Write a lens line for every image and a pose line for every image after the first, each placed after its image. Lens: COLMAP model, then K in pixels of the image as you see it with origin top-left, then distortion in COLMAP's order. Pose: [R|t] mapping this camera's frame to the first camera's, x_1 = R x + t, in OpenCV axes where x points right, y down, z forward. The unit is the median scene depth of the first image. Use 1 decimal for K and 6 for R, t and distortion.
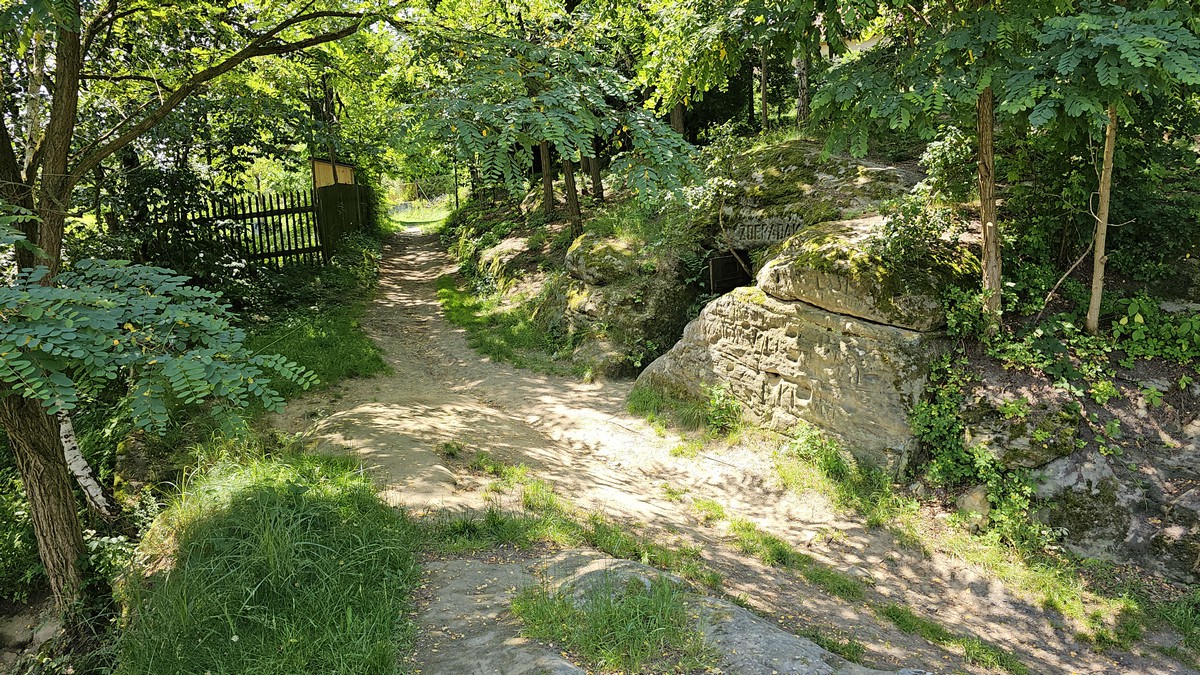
lens RADIAL K [[851.4, 0, 600.0], [0, 851.4, 337.5], [0, 0, 1]] dist [0.012756, 0.003881]
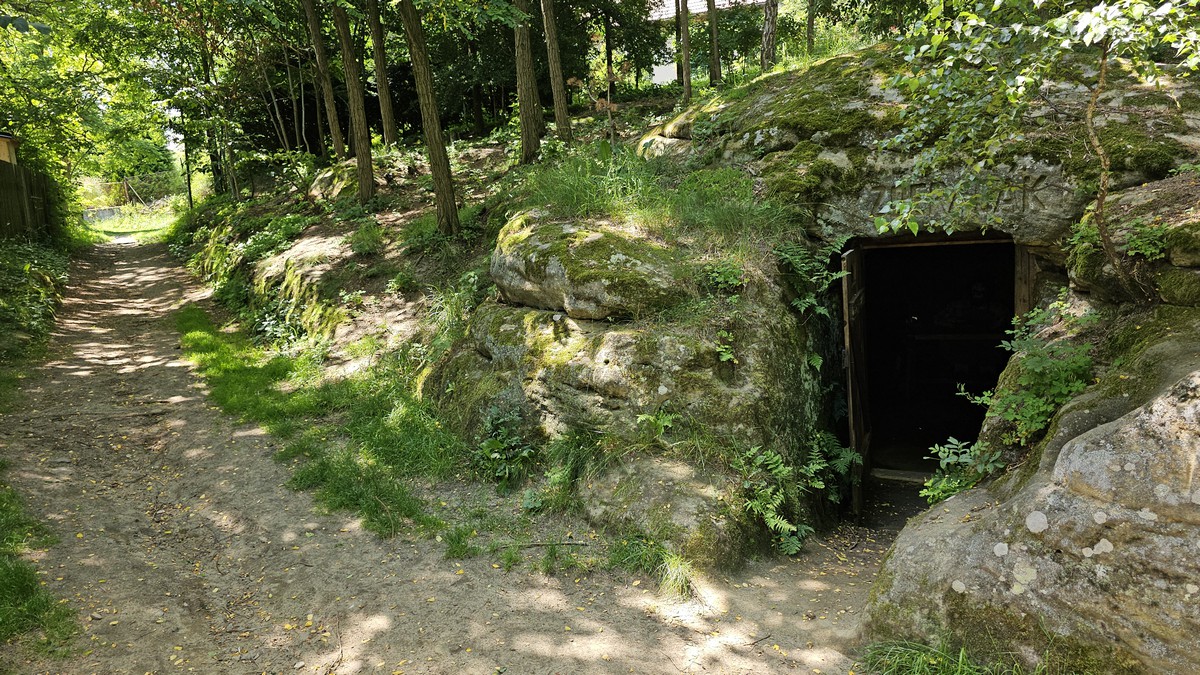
lens RADIAL K [[851.4, 0, 600.0], [0, 851.4, 337.5], [0, 0, 1]] dist [0.012756, 0.003881]
pose [[0.957656, -0.046842, 0.284078, -0.086607], [0.051356, 0.998645, -0.008459, -0.033211], [-0.283296, 0.022690, 0.958764, 0.387756]]
